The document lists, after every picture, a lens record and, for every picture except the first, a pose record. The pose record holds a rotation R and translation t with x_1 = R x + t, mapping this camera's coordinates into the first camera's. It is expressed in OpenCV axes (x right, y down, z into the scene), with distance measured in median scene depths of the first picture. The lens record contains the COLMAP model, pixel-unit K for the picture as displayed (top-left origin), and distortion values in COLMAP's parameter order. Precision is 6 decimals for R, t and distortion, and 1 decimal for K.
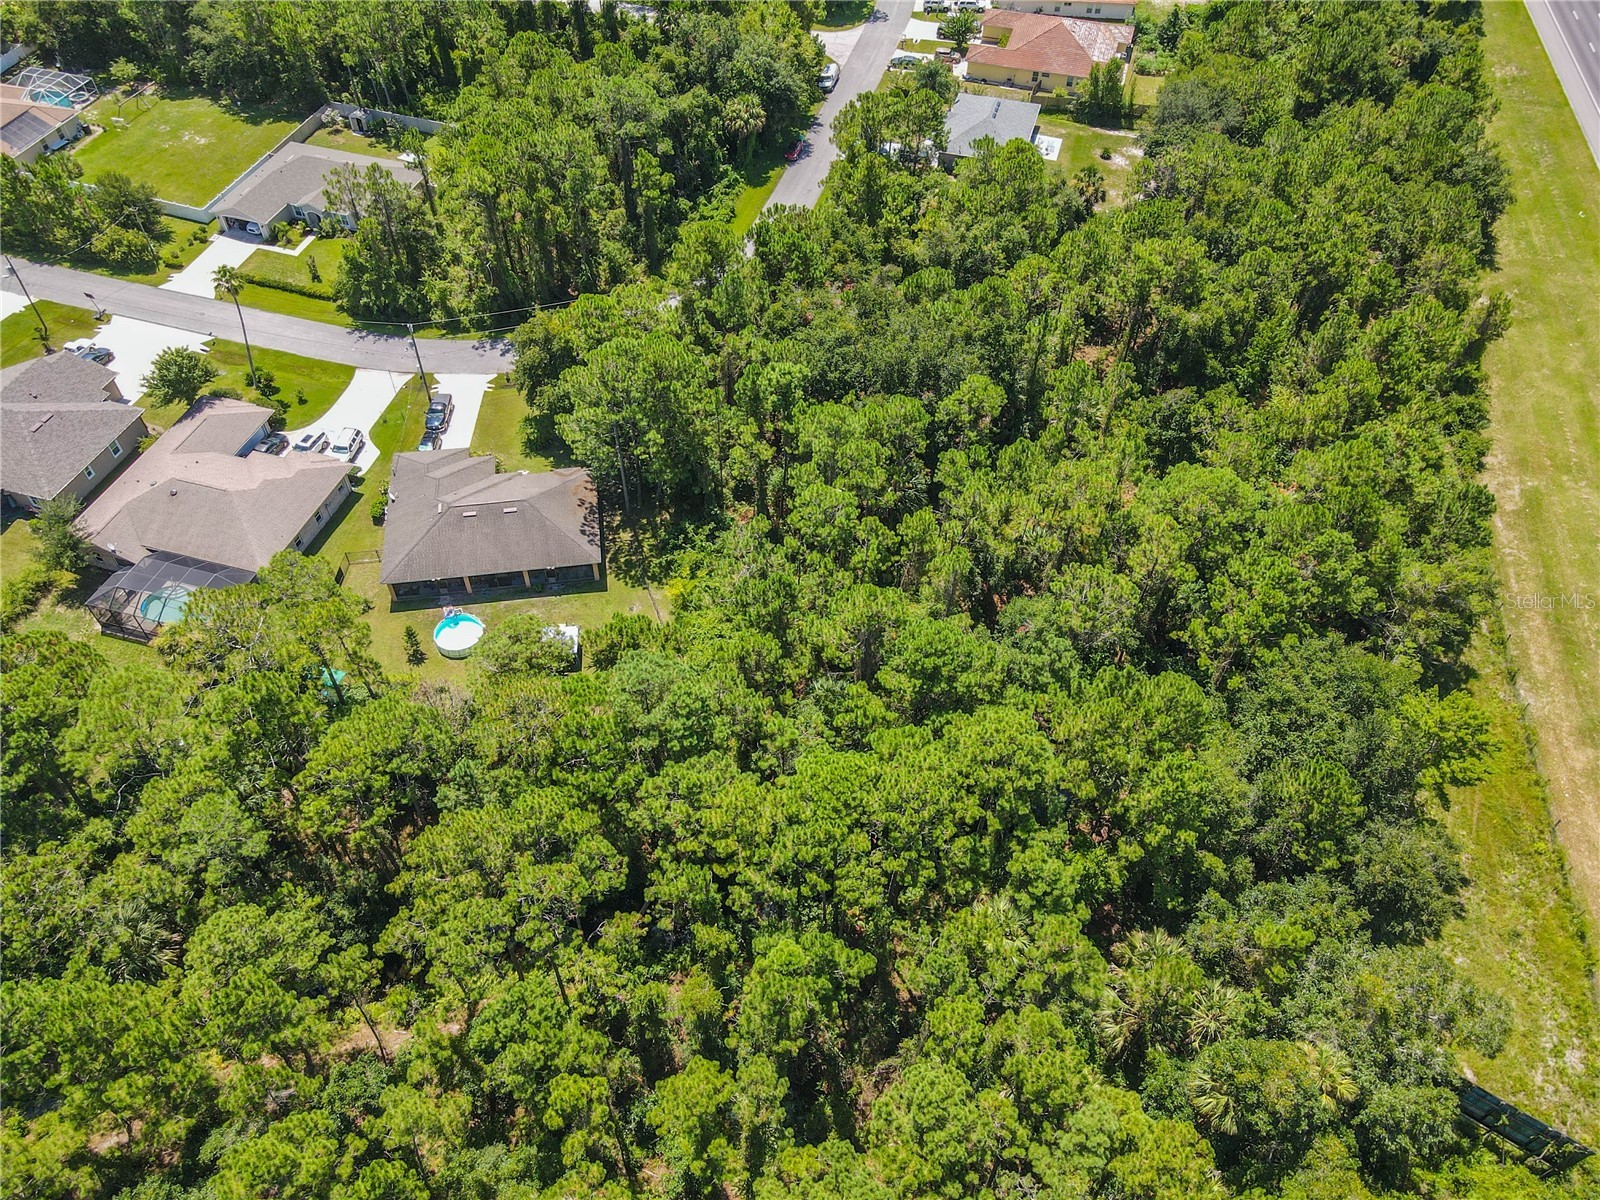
lens RADIAL K [[1164.9, 0, 797.2], [0, 1164.9, 599.5], [0, 0, 1]] dist [0.030679, 0.033855]
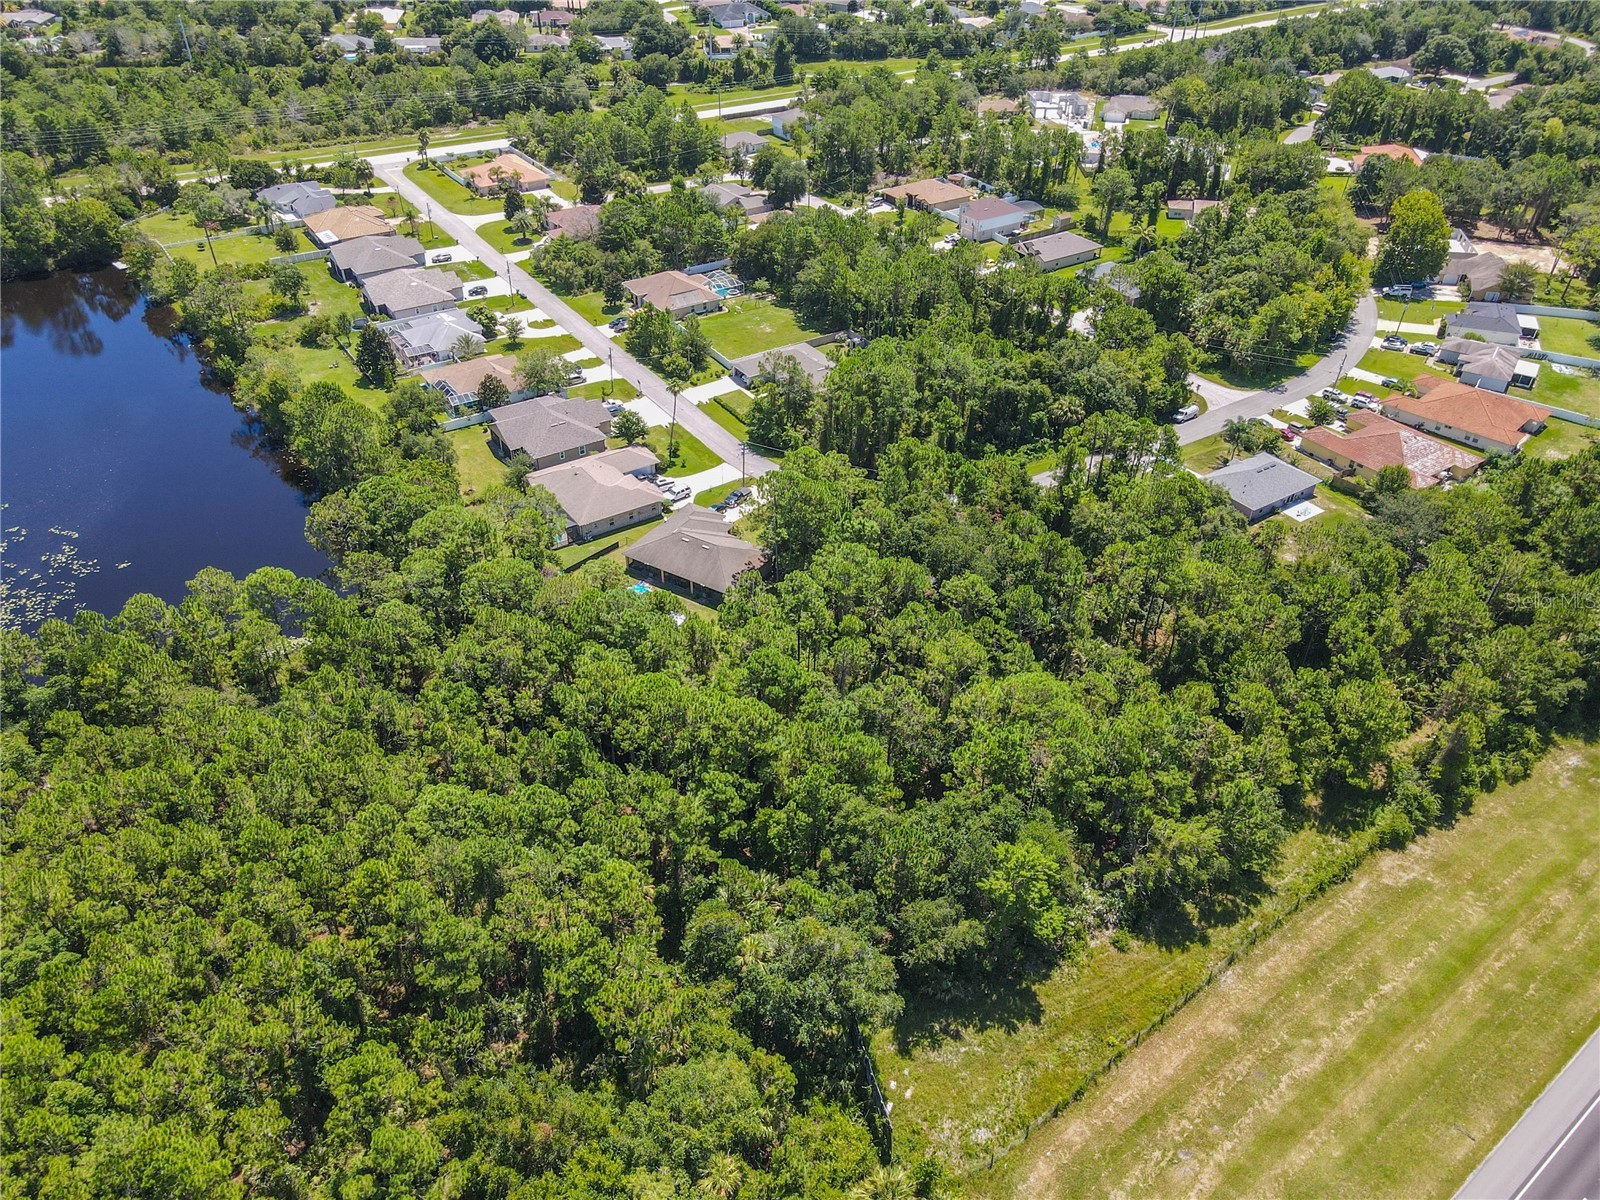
lens RADIAL K [[1164.9, 0, 797.2], [0, 1164.9, 599.5], [0, 0, 1]] dist [0.030679, 0.033855]
pose [[0.762078, 0.375792, -0.527274, 0.737030], [-0.487072, 0.869270, -0.084438, 0.062152], [0.426612, 0.321169, 0.845490, -0.289607]]
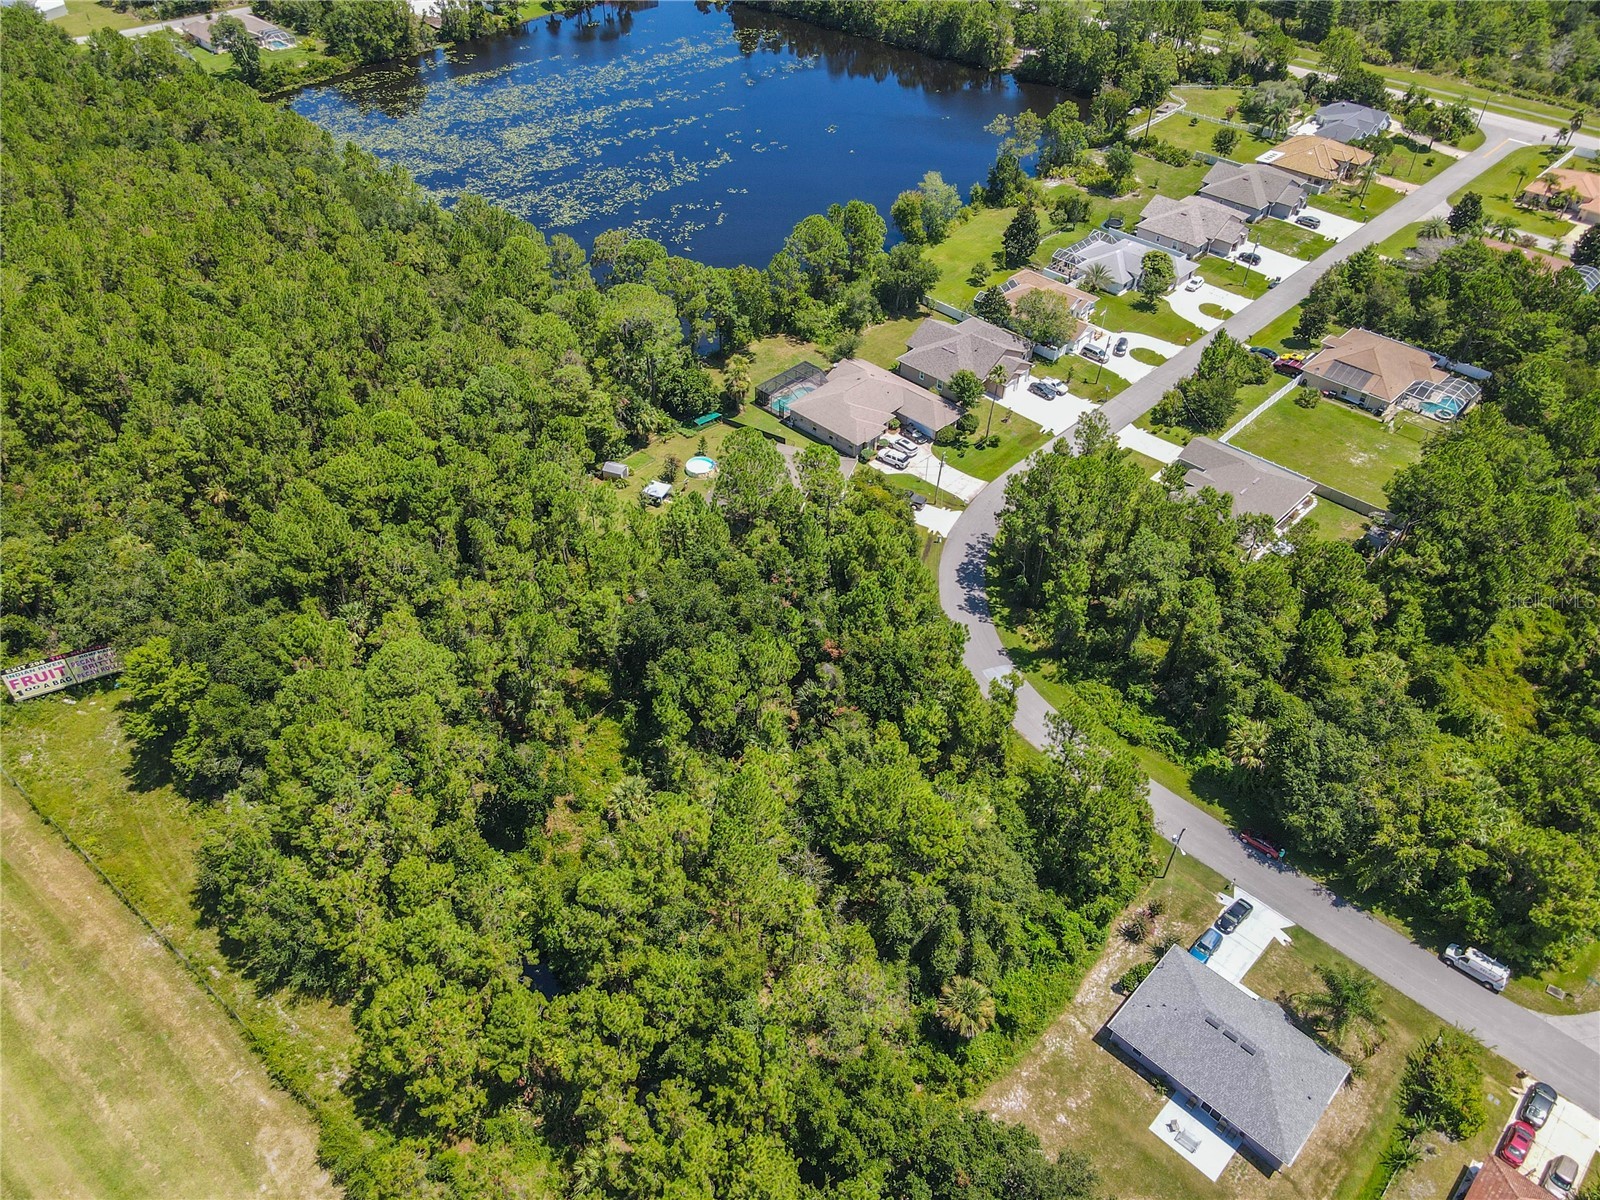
lens RADIAL K [[1164.9, 0, 797.2], [0, 1164.9, 599.5], [0, 0, 1]] dist [0.030679, 0.033855]
pose [[-0.467929, 0.565385, -0.679252, 0.872247], [-0.680340, 0.260111, 0.685186, -1.136747], [0.564075, 0.782740, 0.262941, 0.766497]]
